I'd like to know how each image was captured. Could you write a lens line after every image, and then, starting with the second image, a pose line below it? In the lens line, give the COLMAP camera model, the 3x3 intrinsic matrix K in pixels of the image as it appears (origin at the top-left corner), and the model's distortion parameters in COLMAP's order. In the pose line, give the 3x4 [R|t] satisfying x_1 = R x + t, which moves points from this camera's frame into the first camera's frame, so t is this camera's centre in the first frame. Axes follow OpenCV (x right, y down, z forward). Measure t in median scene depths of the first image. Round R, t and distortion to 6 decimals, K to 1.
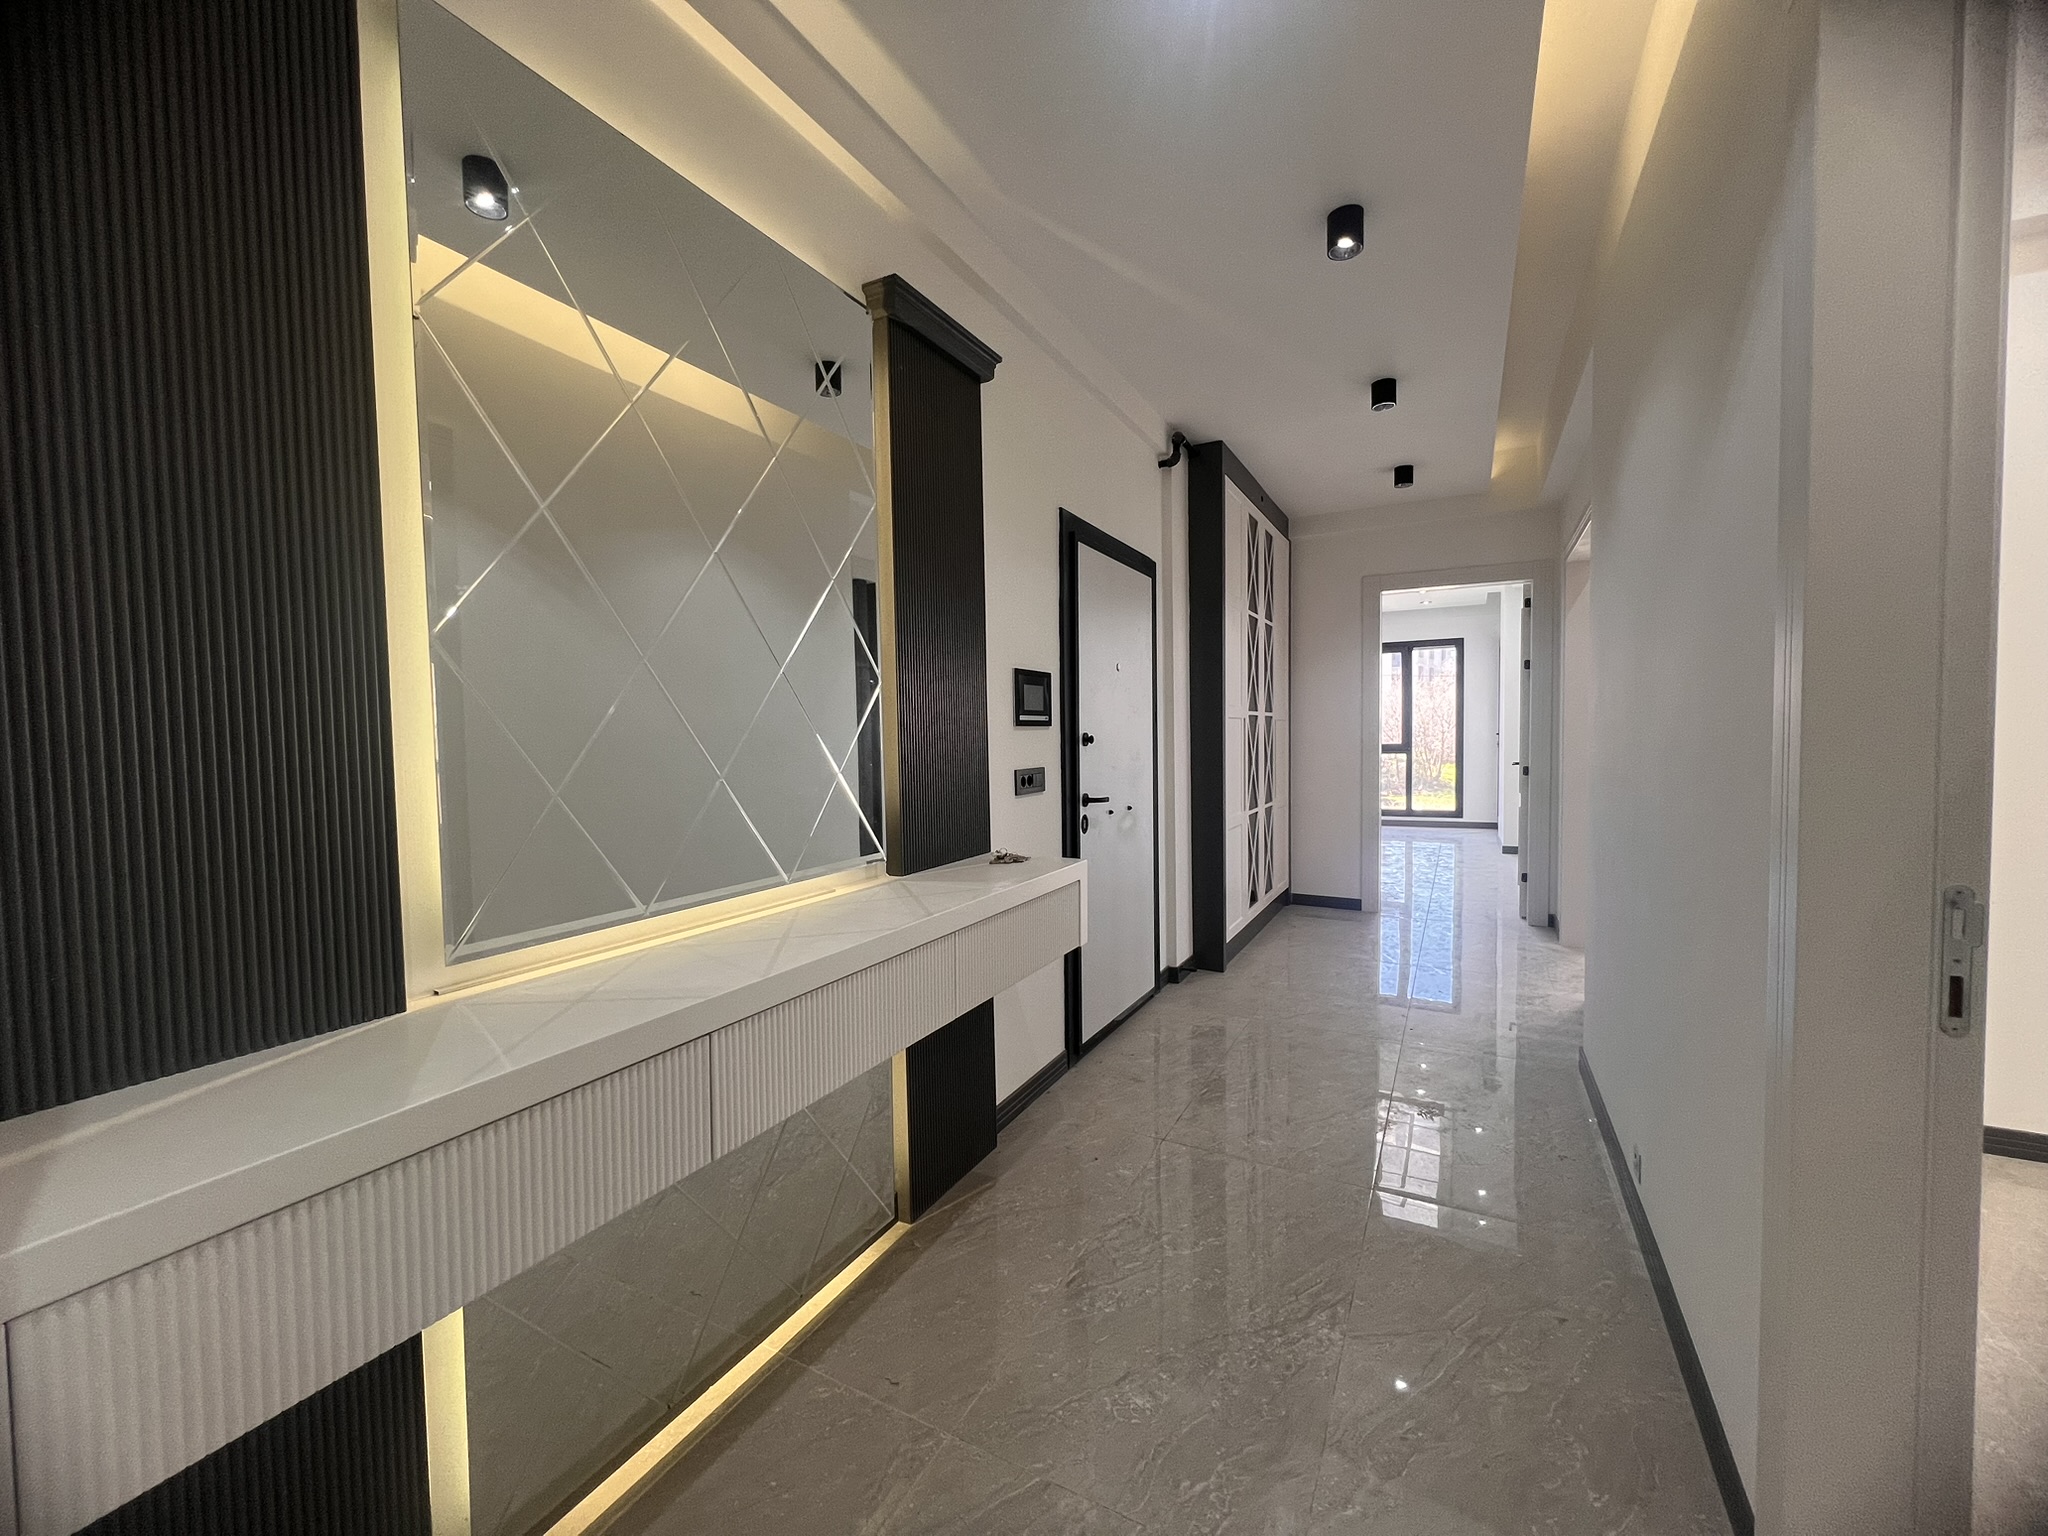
lens RADIAL K [[820.8, 0, 1013.1], [0, 820.8, 758.8], [0, 0, 1]] dist [-0.002642, 0.000008]
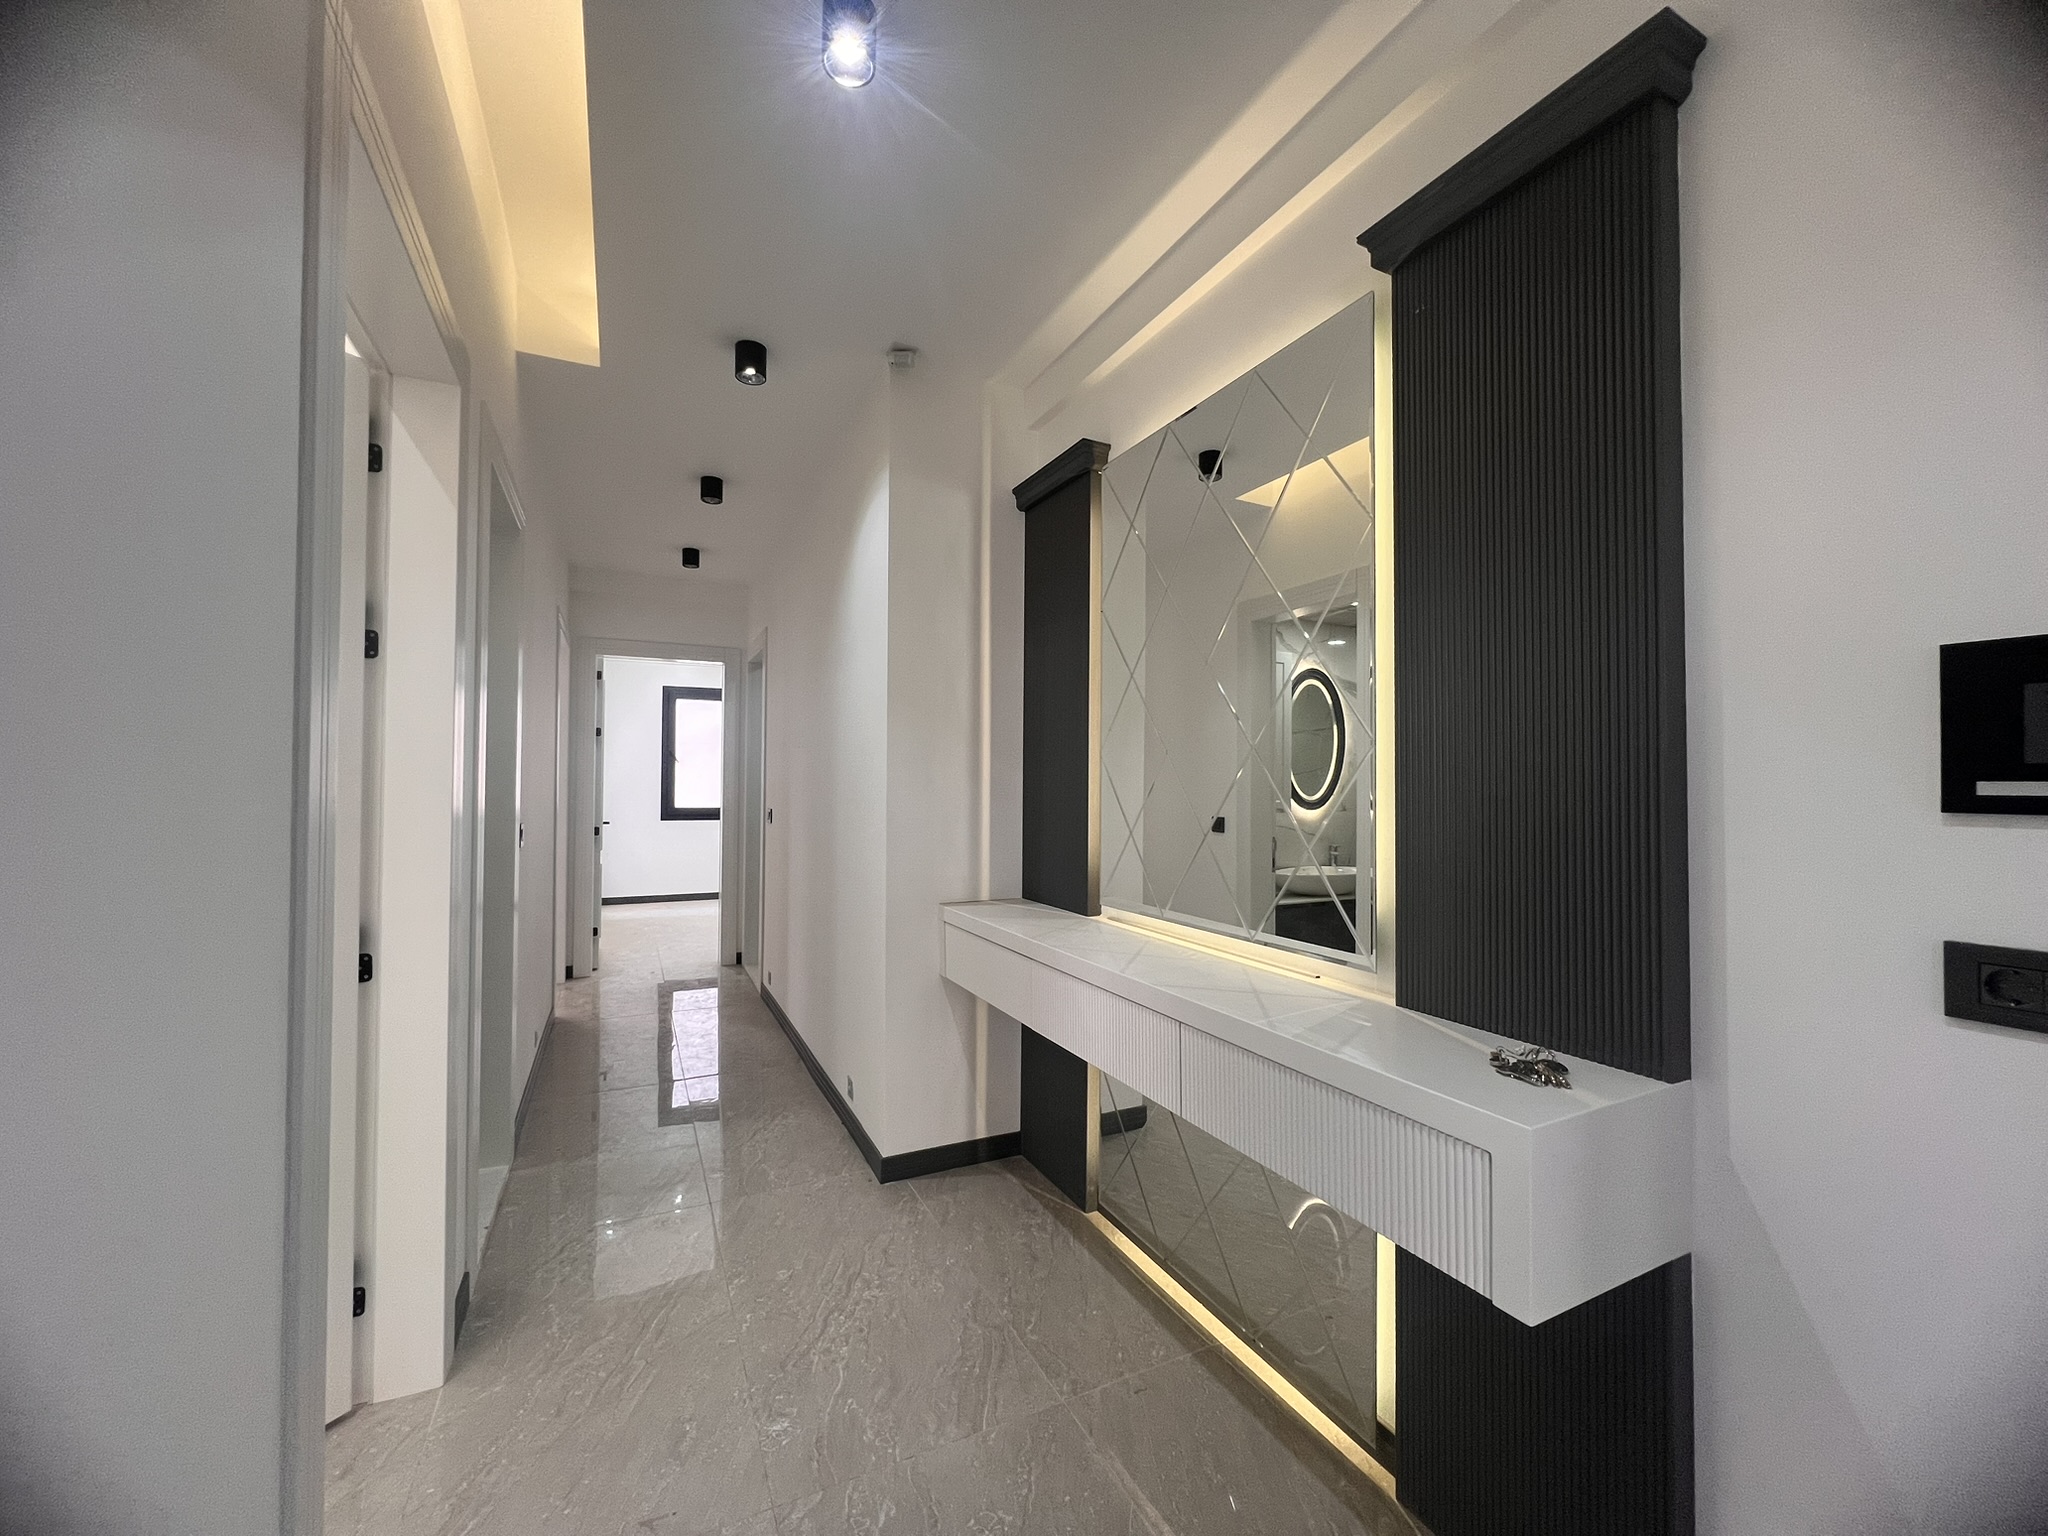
lens RADIAL K [[820.8, 0, 1021.4], [0, 820.8, 767.4], [0, 0, 1]] dist [-0.002642, 0.000008]
pose [[-0.577208, -0.002044, -0.816594, 0.486131], [-0.023225, 0.999633, 0.013914, -0.052339], [0.816266, 0.026997, -0.577044, 0.848733]]
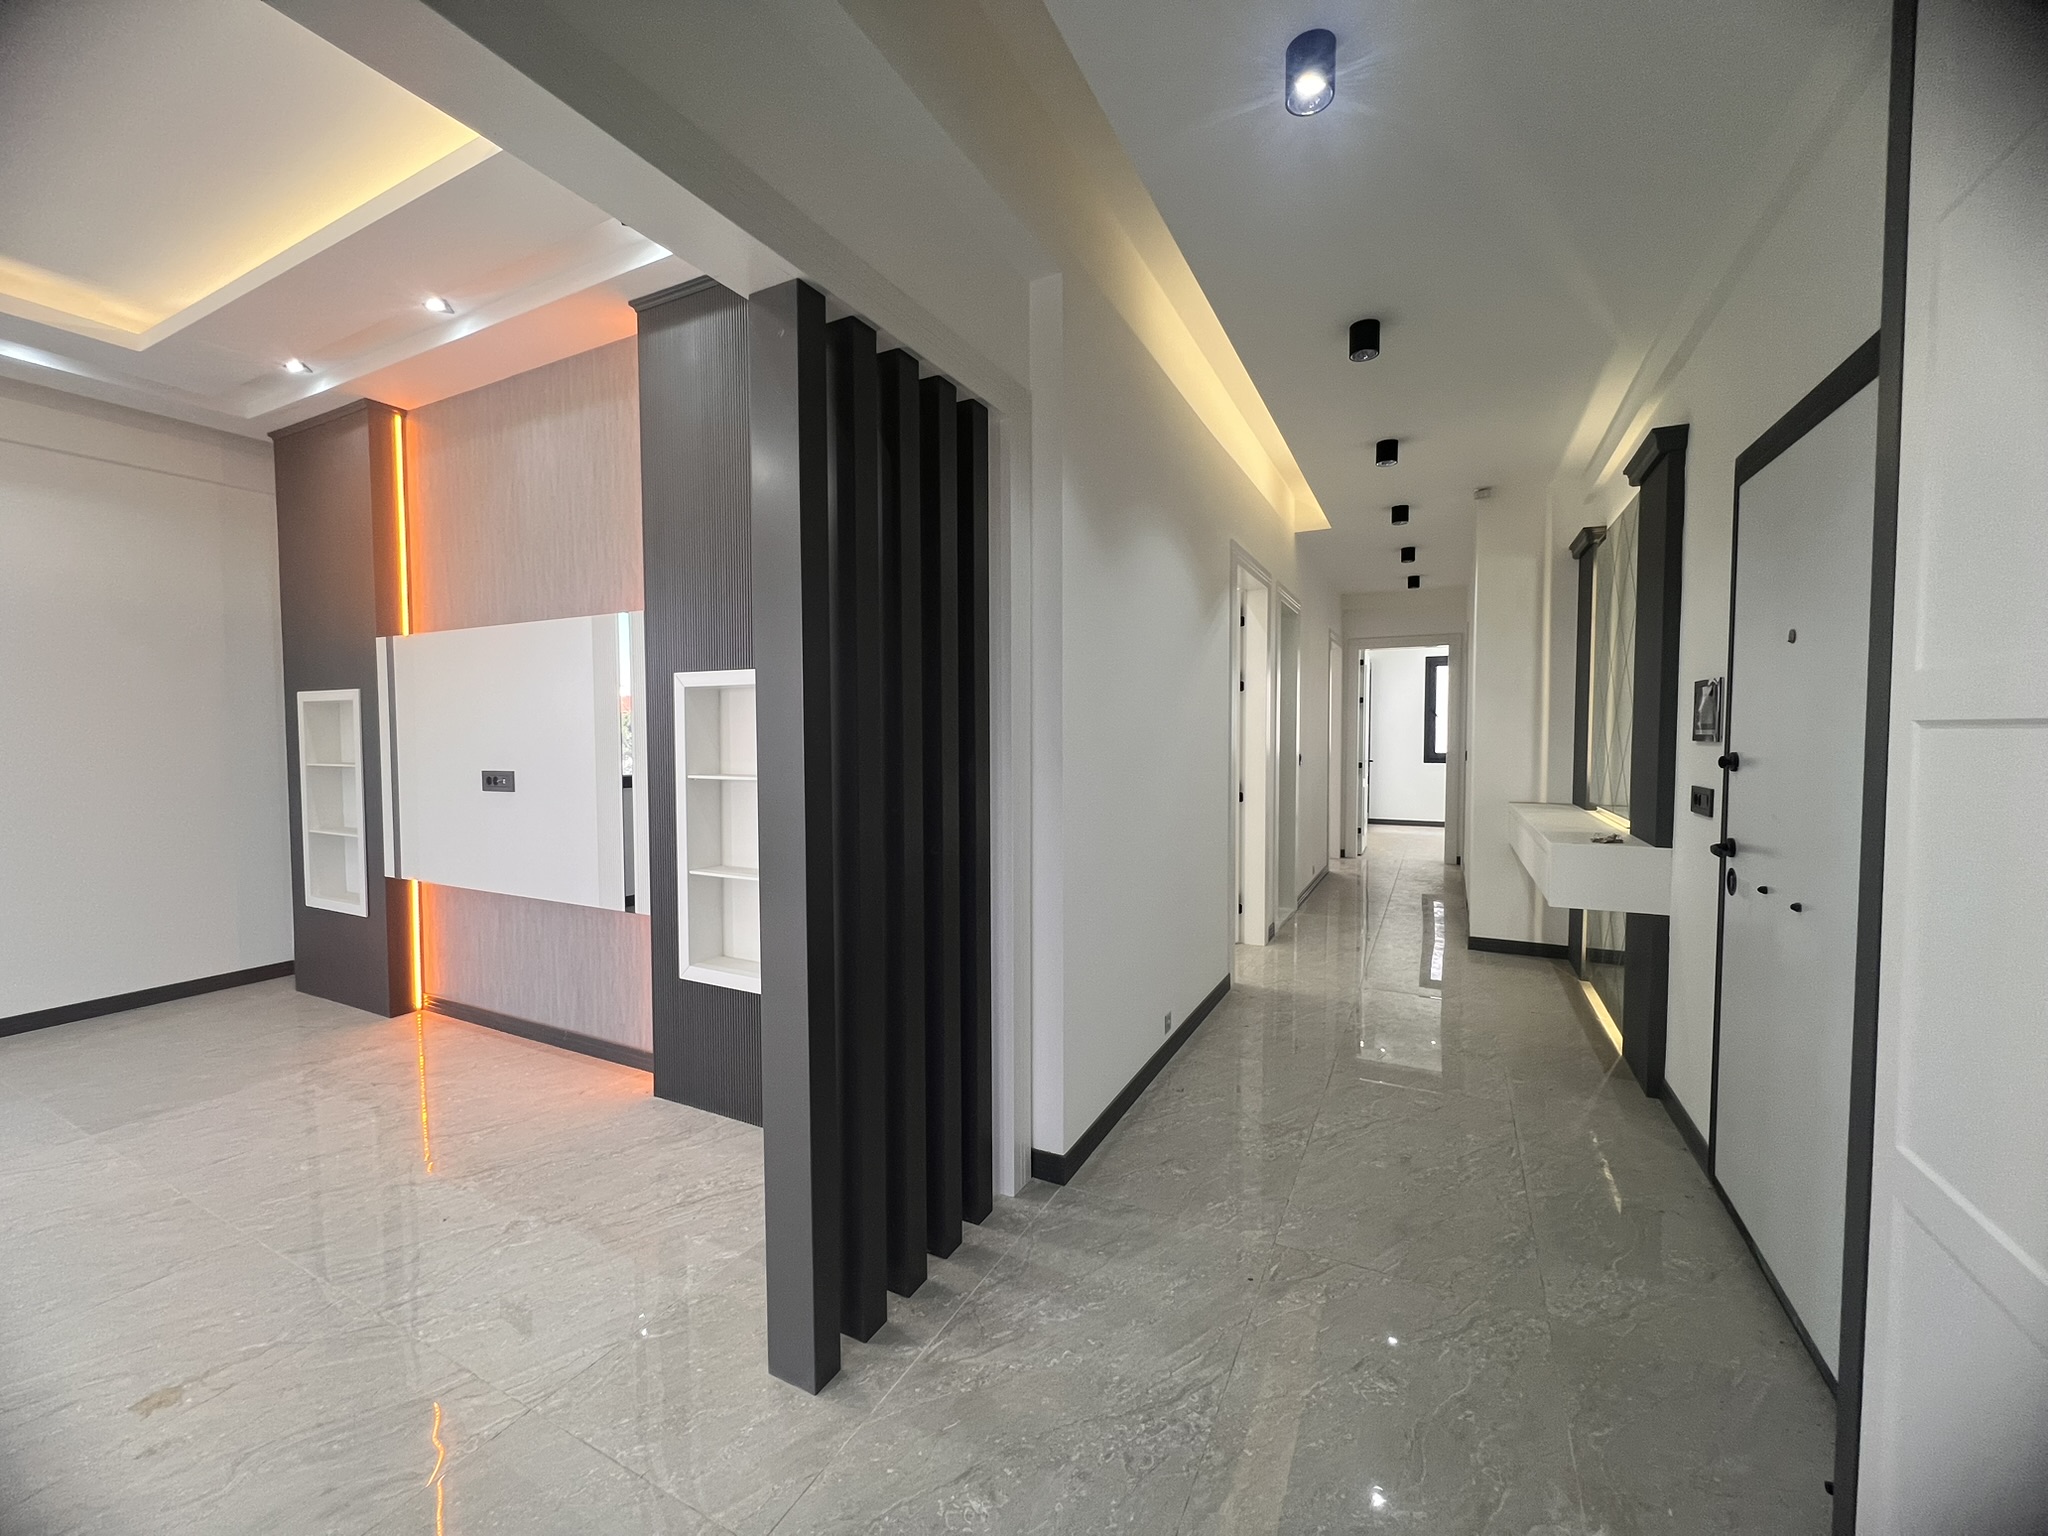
lens RADIAL K [[820.8, 0, 1018.3], [0, 820.8, 774.1], [0, 0, 1]] dist [-0.002642, 0.000008]
pose [[-0.999477, 0.022566, -0.023151, 0.799017], [0.020570, 0.996330, 0.083091, -0.093562], [0.024941, 0.082571, -0.996273, 1.880217]]
